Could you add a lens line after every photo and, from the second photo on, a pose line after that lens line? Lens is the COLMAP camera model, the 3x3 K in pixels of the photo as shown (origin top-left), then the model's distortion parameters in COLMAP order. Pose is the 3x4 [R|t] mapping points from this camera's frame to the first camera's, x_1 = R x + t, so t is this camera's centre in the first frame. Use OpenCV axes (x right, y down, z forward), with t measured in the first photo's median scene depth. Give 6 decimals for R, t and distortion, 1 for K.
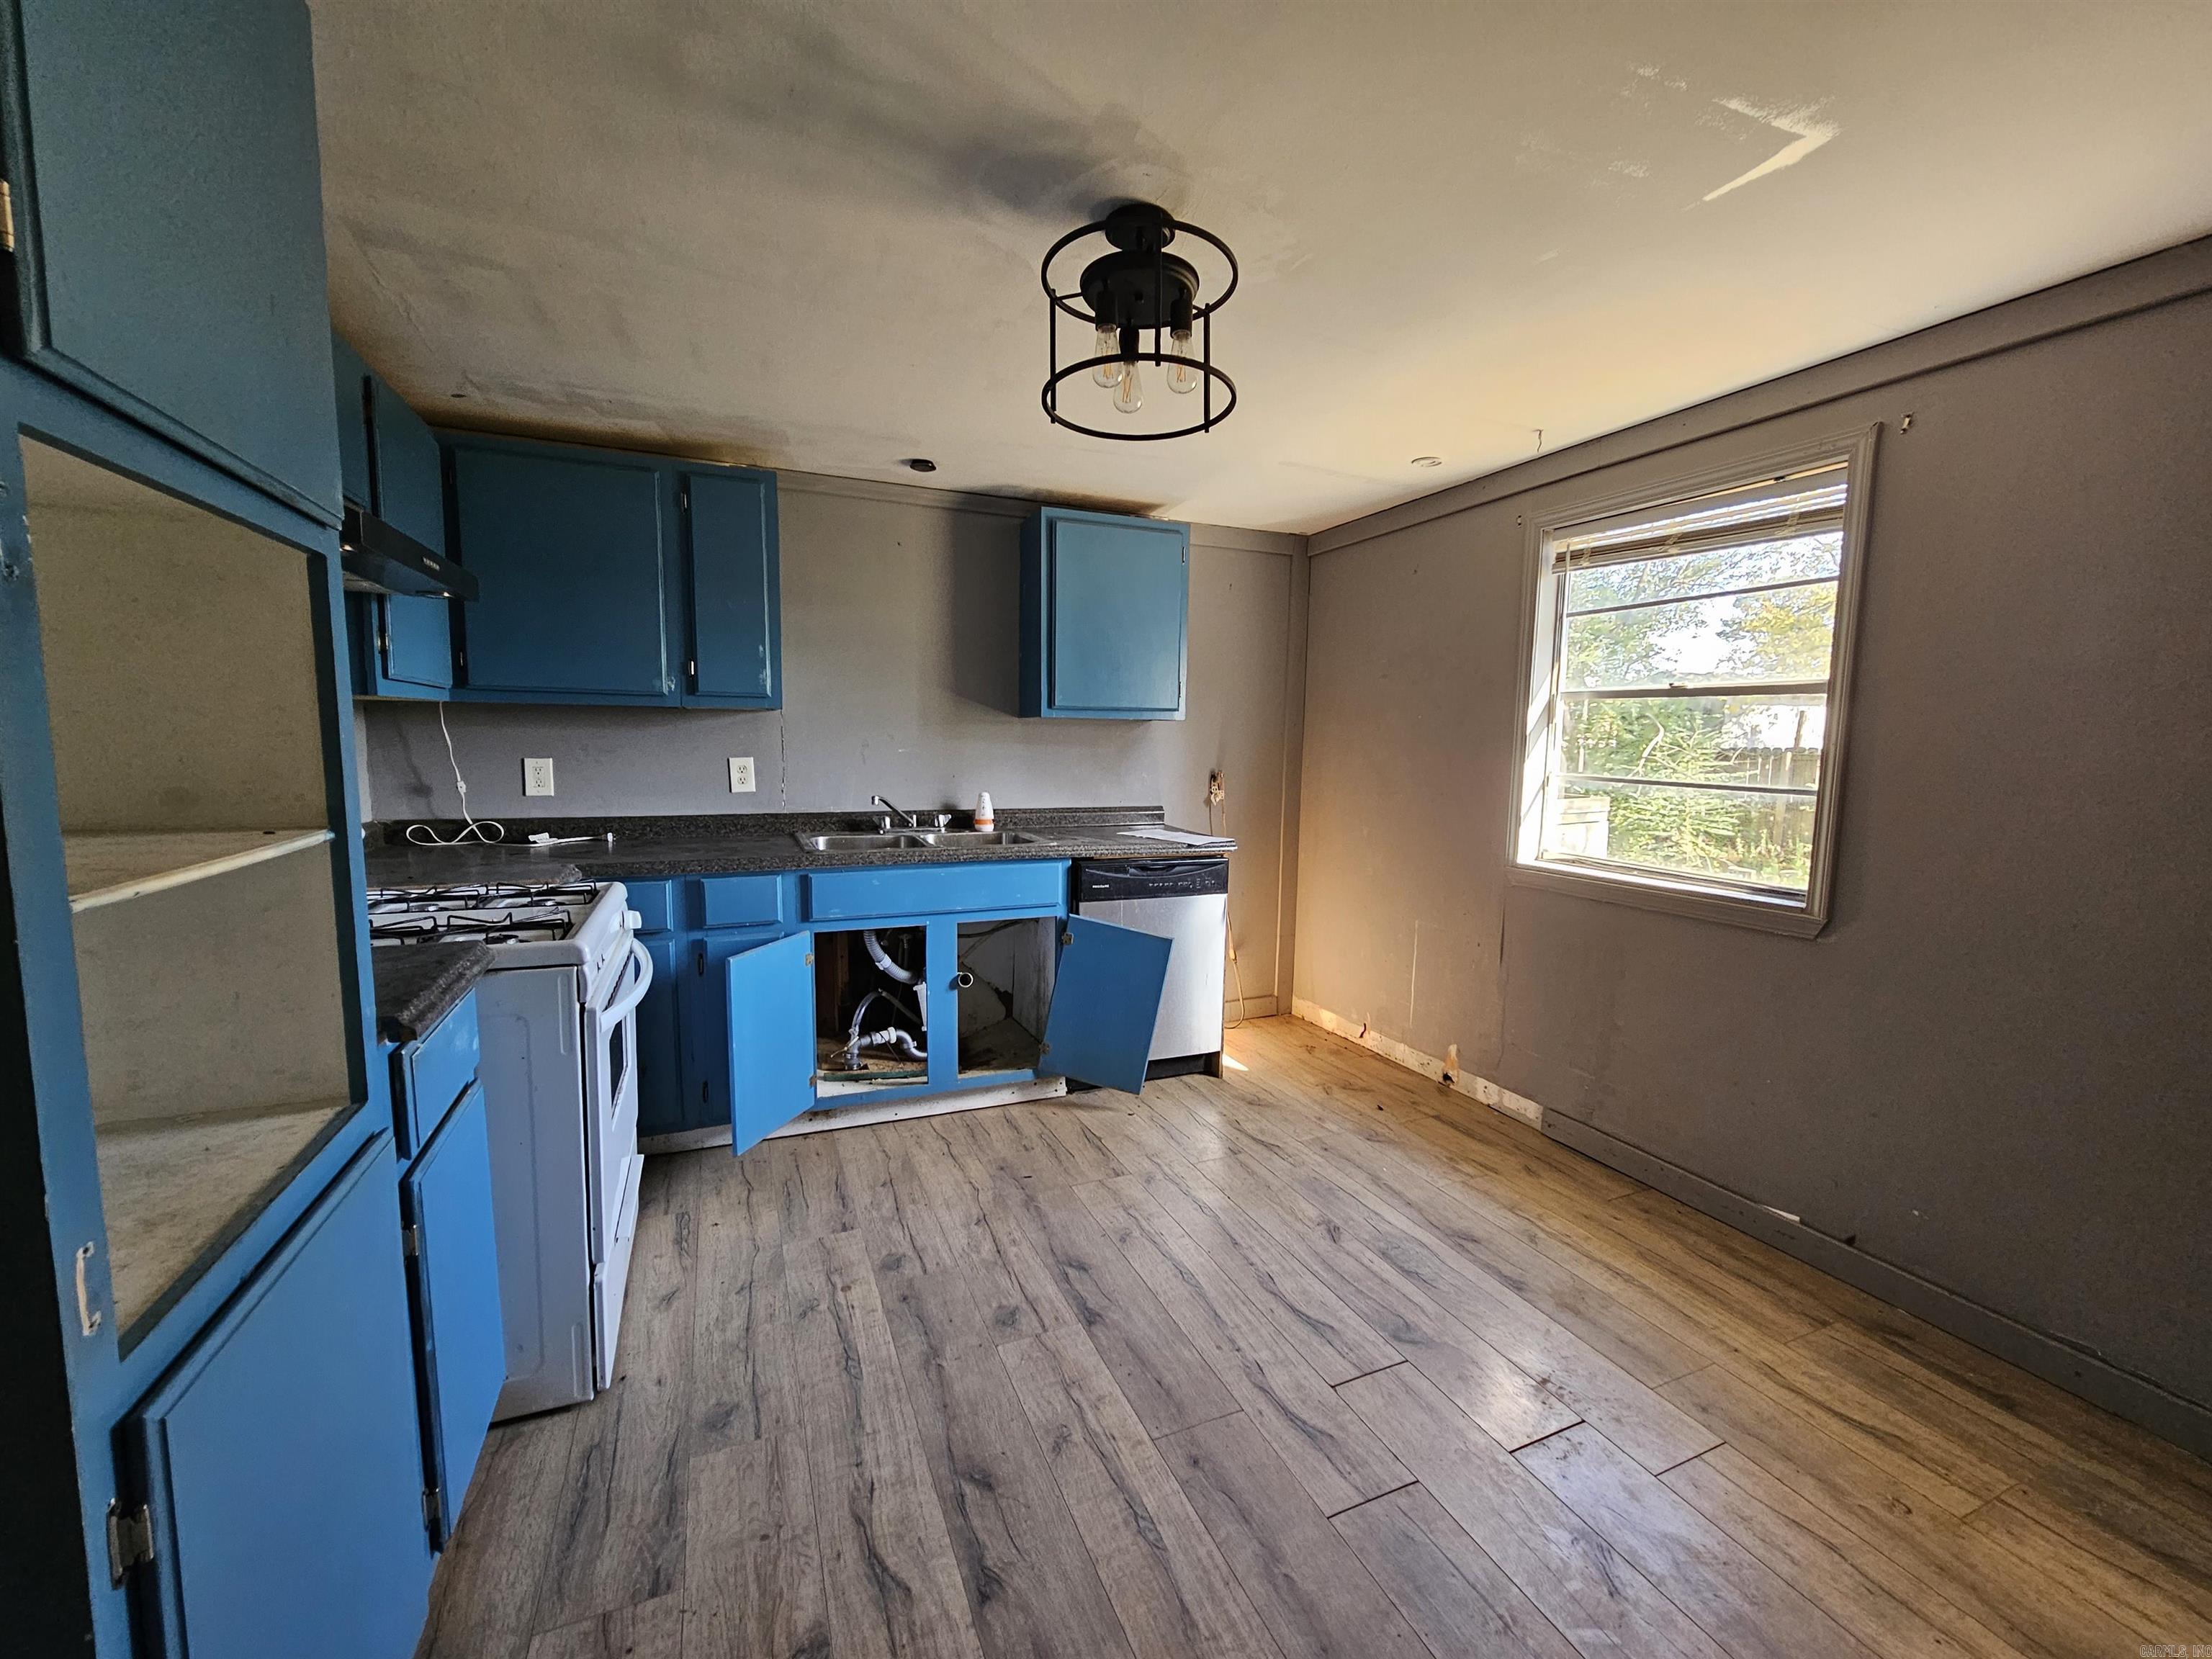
lens RADIAL K [[901.4, 0, 1113.6], [0, 901.4, 840.6], [0, 0, 1]] dist [0.001052, 0.000269]
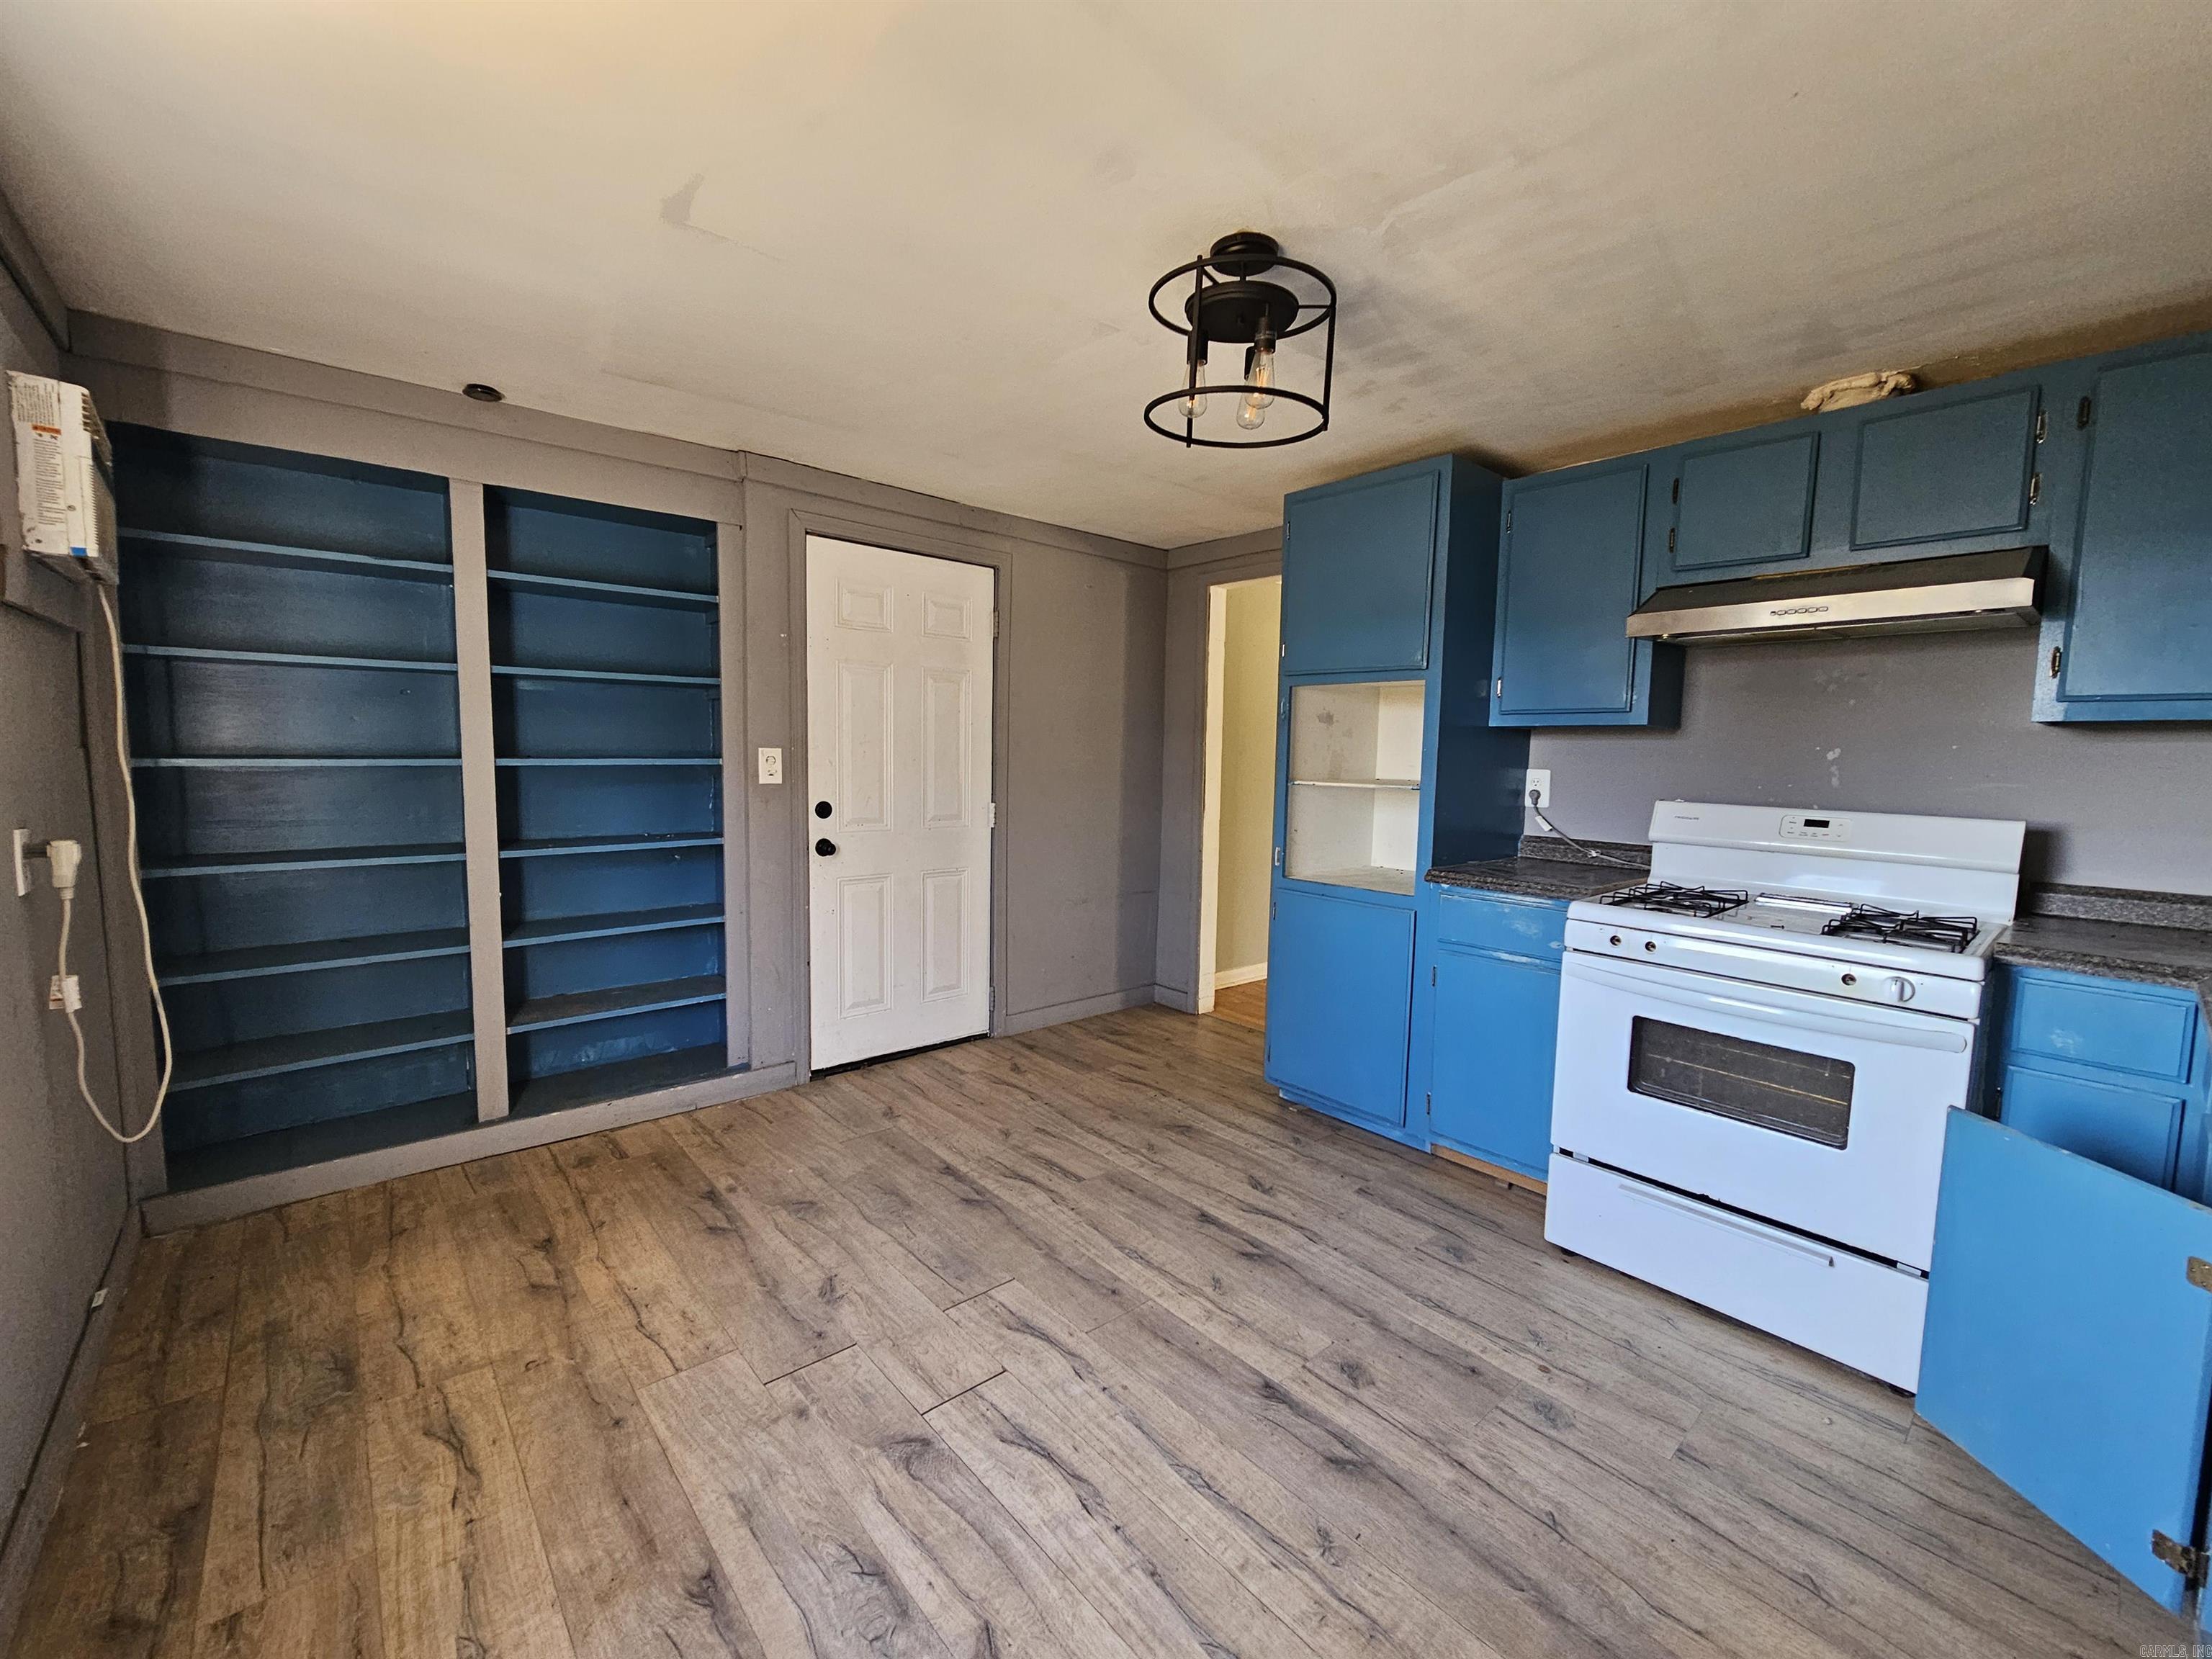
lens RADIAL K [[901.4, 0, 1105.5], [0, 901.4, 825.4], [0, 0, 1]] dist [0.001052, 0.000269]
pose [[-0.952846, -0.009569, -0.303302, 0.429269], [-0.069040, 0.980126, 0.185972, -0.177759], [0.295495, 0.198143, -0.934571, 1.775732]]
